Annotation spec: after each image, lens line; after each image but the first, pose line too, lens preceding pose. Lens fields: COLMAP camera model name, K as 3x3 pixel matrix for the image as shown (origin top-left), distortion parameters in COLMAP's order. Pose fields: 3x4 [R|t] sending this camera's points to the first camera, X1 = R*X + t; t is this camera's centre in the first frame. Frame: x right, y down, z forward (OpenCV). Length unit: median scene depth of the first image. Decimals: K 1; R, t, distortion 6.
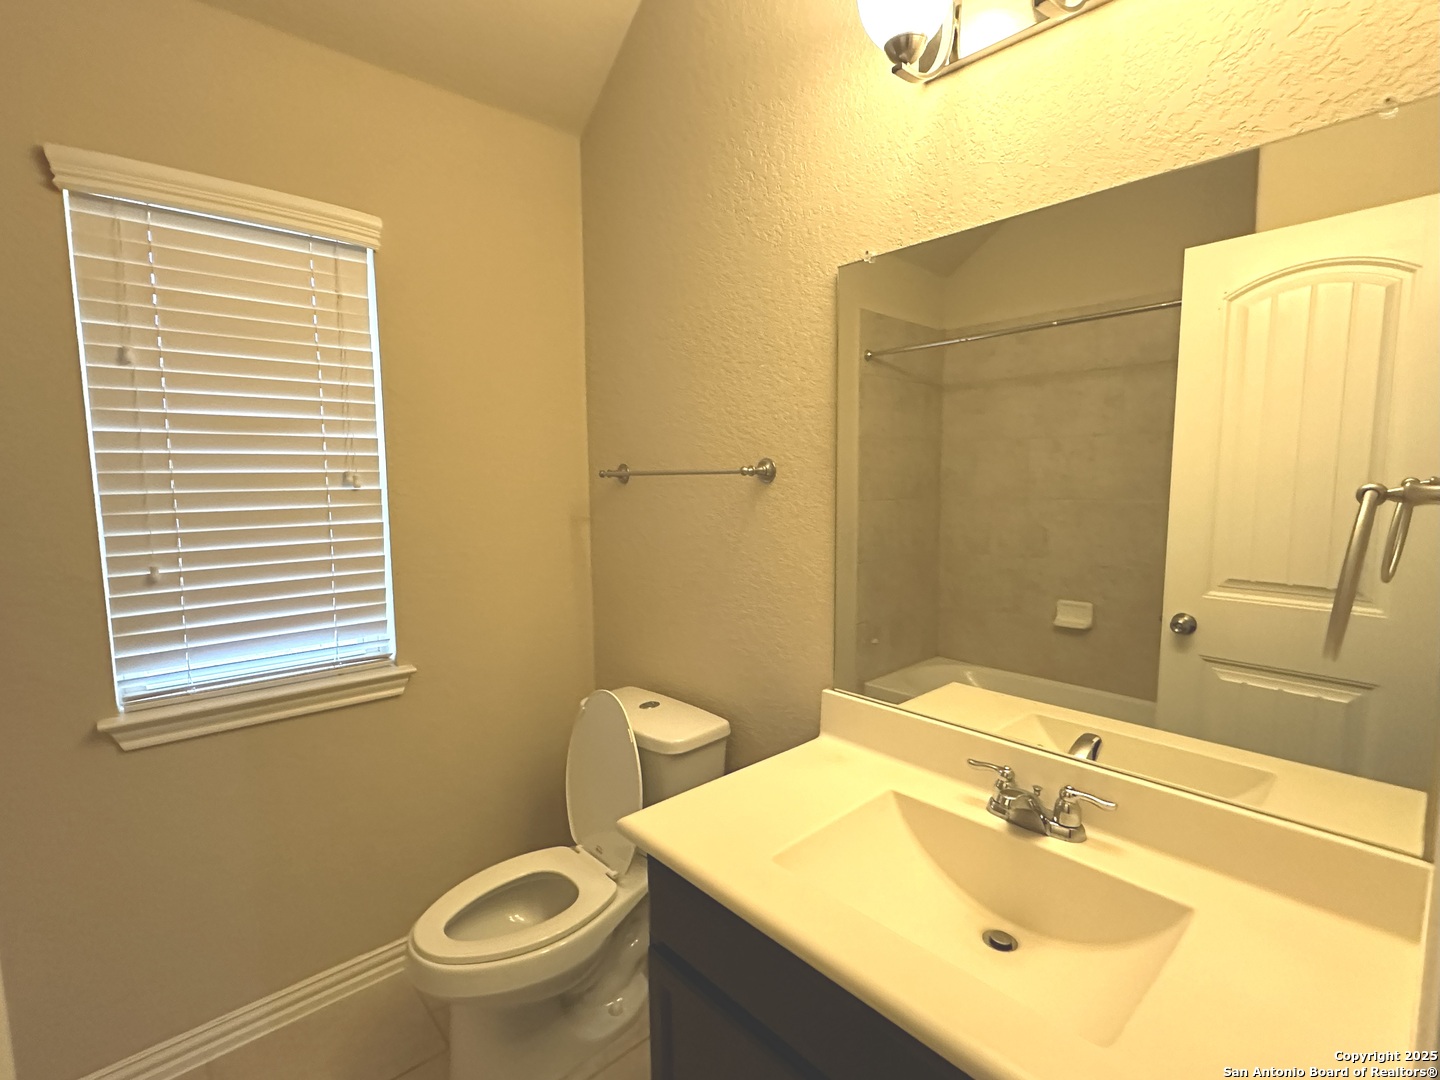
lens RADIAL K [[667.9, 0, 722.4], [0, 667.9, 541.1], [0, 0, 1]] dist [-0.003380, 0.001246]
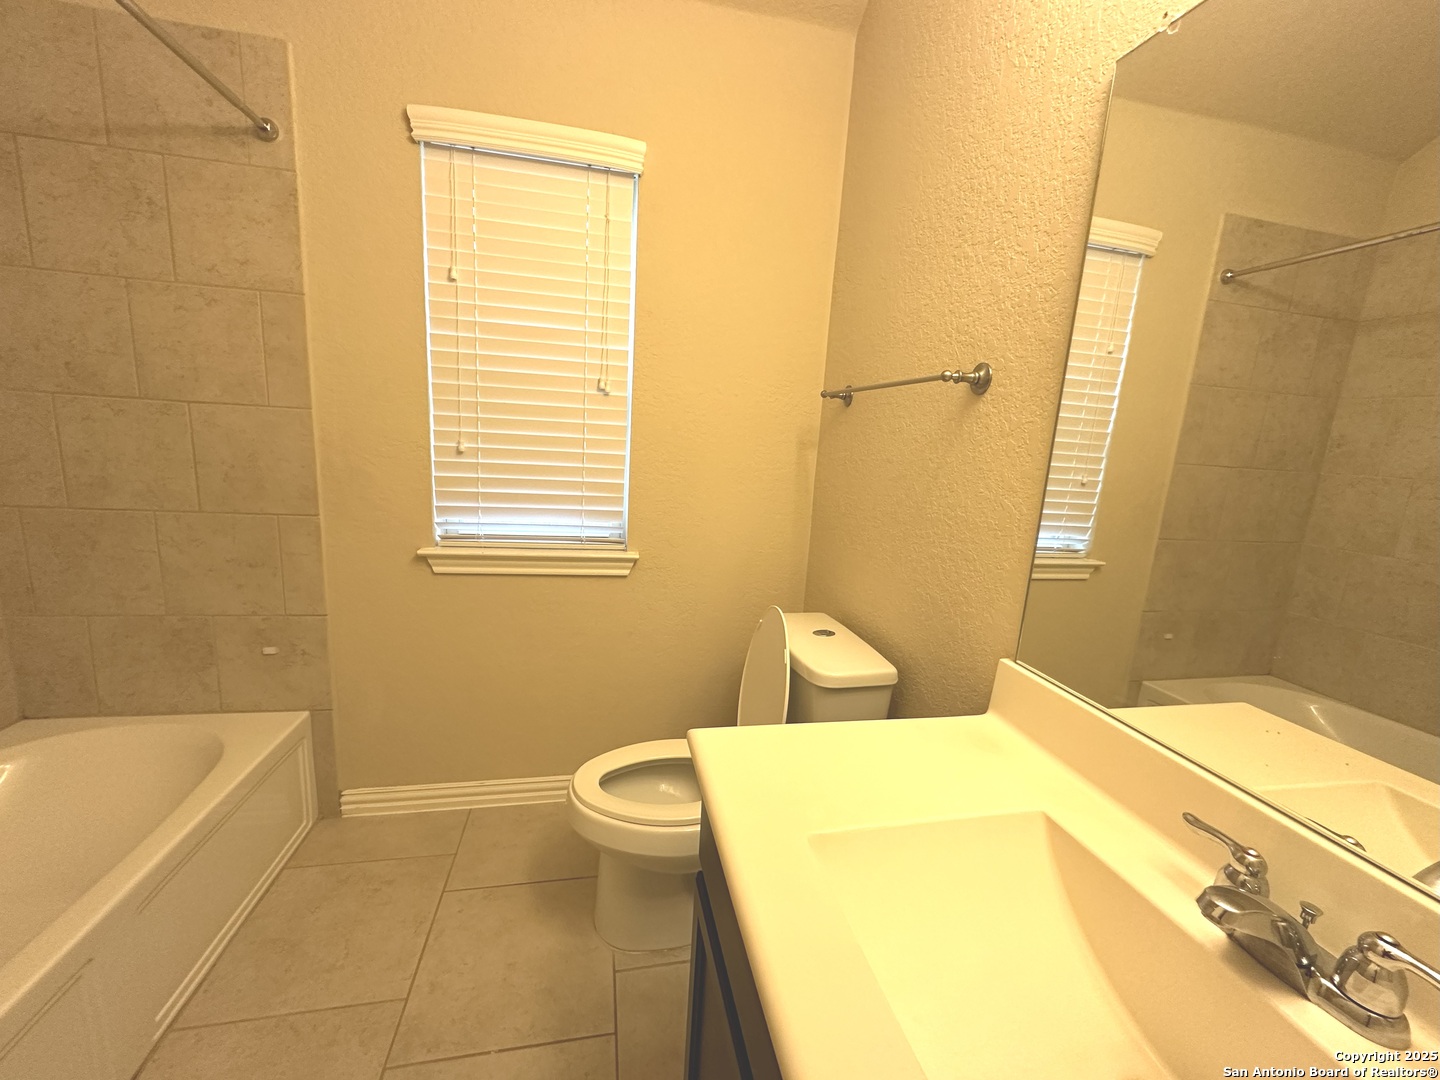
lens RADIAL K [[572.0, 0, 724.5], [0, 572.0, 539.7], [0, 0, 1]] dist [0.000360, -0.000315]
pose [[0.863173, 0.152137, -0.481442, 0.167690], [-0.117268, 0.987857, 0.101915, 0.053885], [0.491101, -0.031513, 0.870532, 0.255002]]
